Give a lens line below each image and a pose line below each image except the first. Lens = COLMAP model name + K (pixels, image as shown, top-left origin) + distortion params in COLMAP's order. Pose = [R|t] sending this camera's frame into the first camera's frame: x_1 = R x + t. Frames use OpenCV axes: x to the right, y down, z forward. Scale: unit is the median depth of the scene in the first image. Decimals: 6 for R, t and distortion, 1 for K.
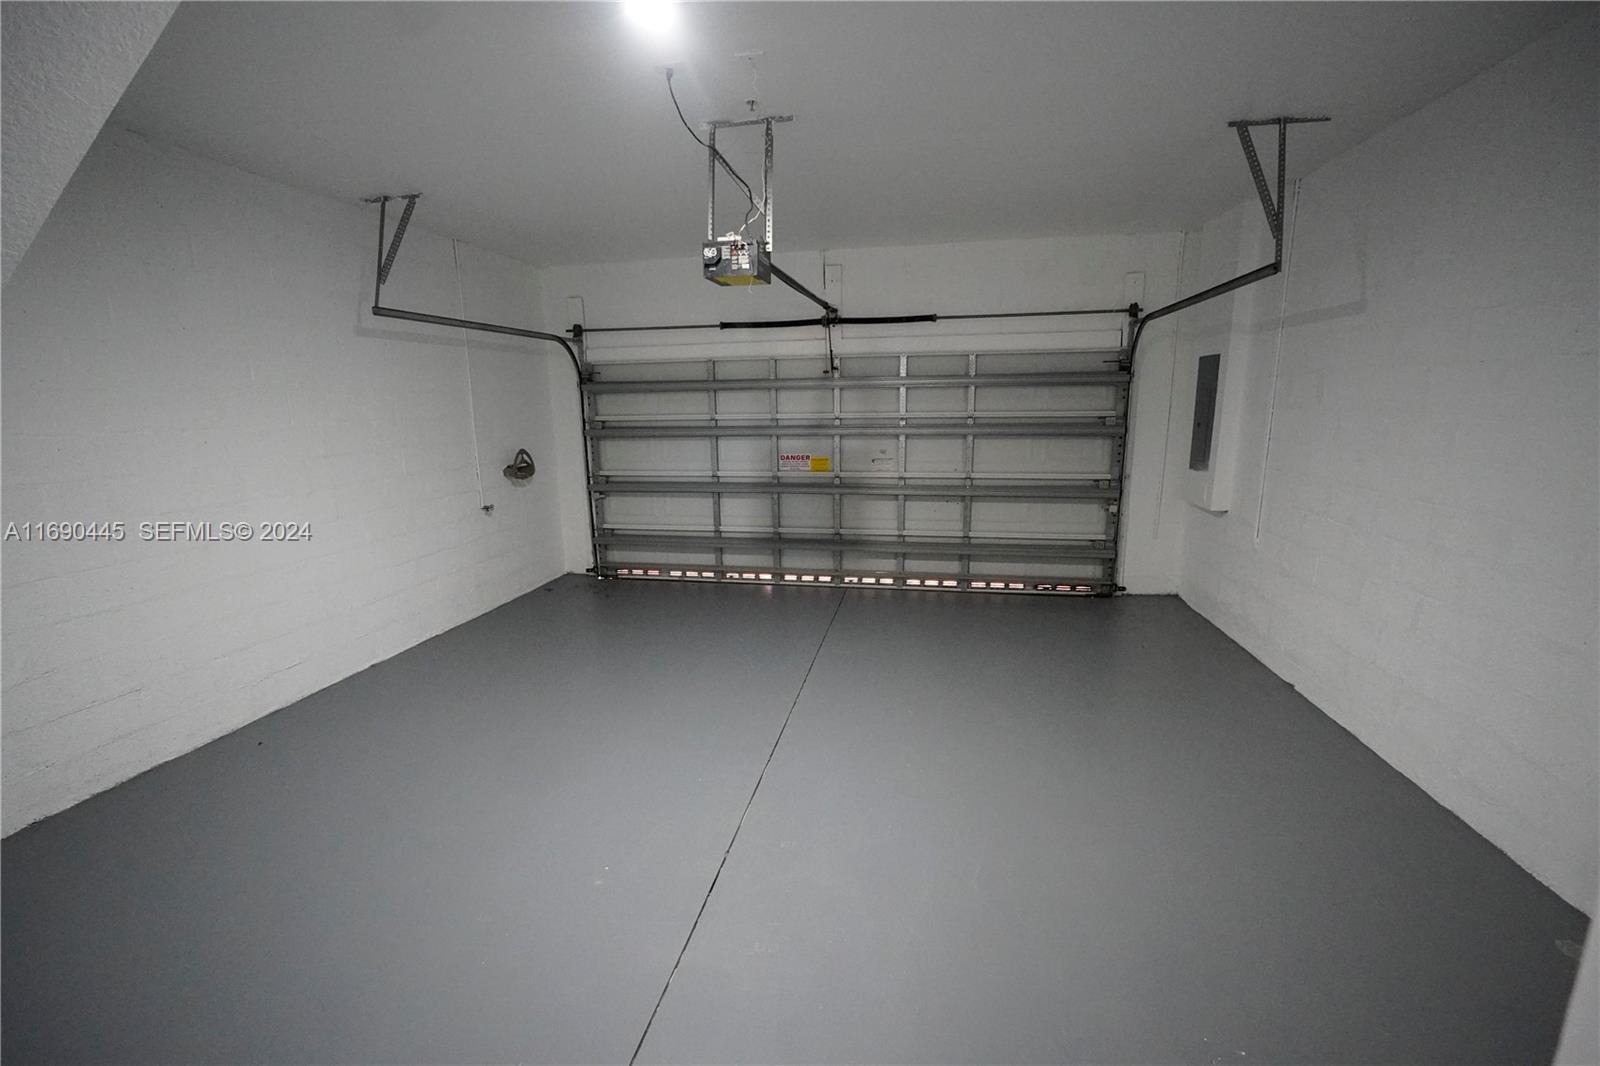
lens RADIAL K [[671.2, 0, 800.0], [0, 671.2, 533.0], [0, 0, 1]] dist [-0.003940, -0.000281]
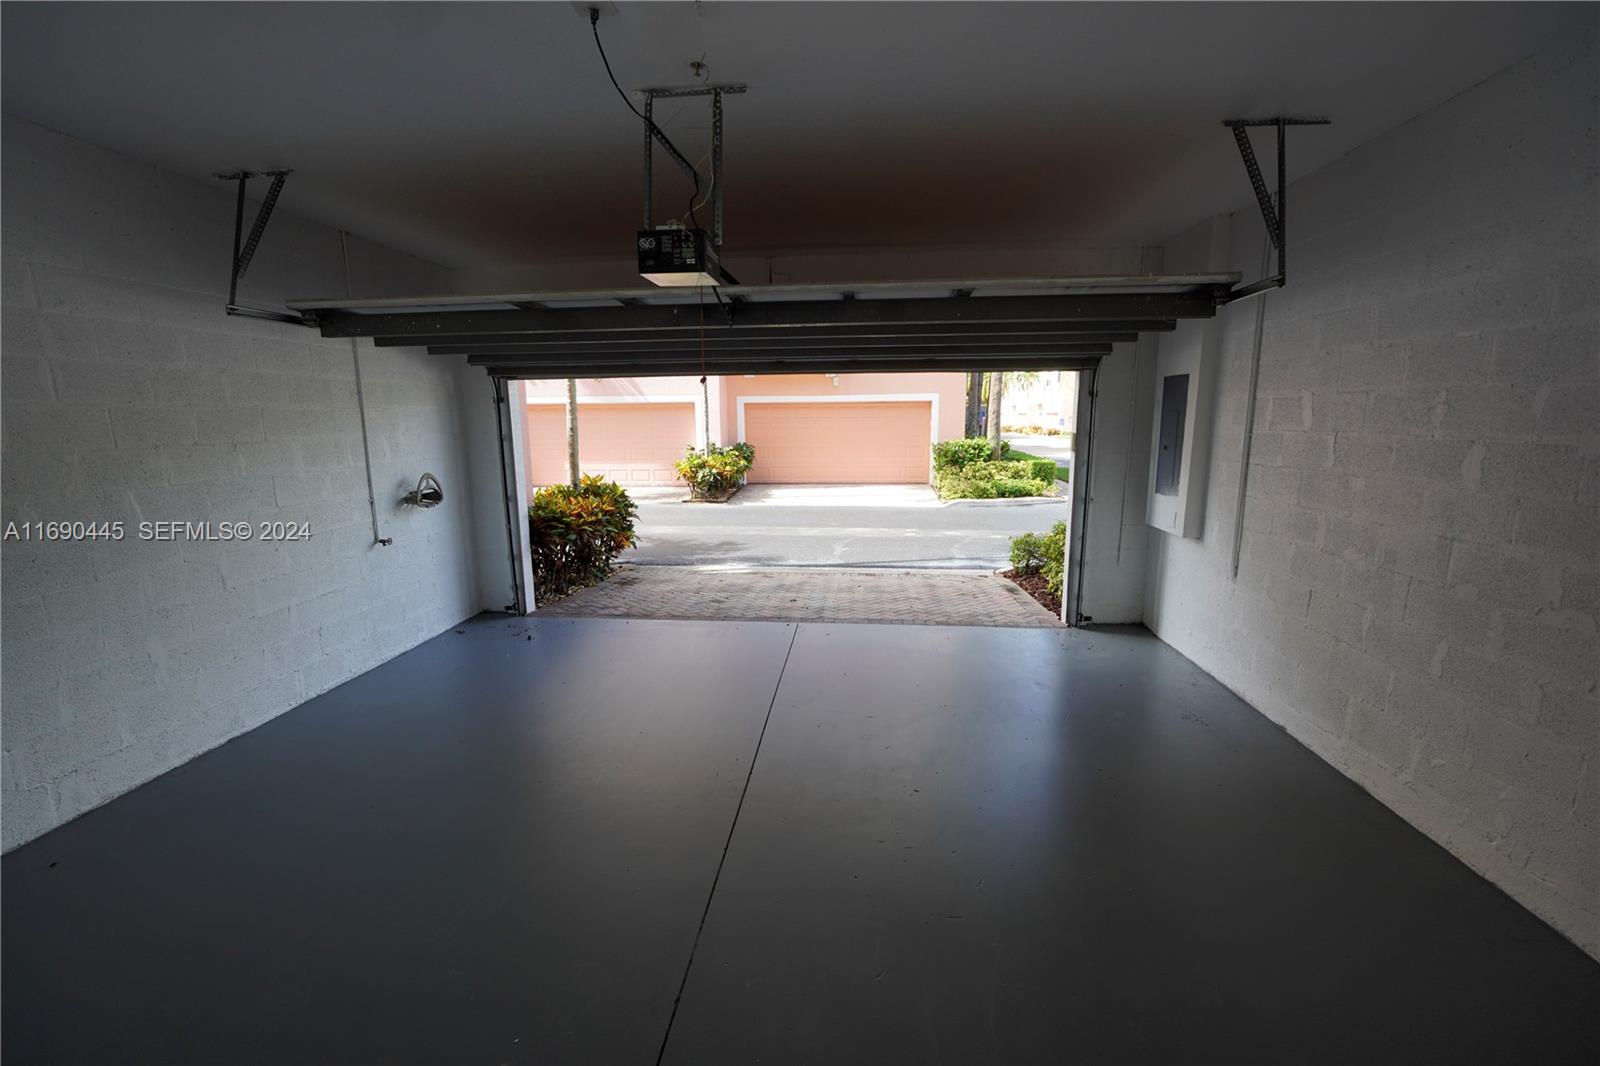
lens RADIAL K [[671.2, 0, 800.0], [0, 671.2, 533.0], [0, 0, 1]] dist [-0.003940, -0.000281]
pose [[0.995505, -0.010359, 0.094139, -0.027184], [0.012353, 0.999711, -0.020624, -0.043116], [-0.093898, 0.021694, 0.995345, 0.164669]]
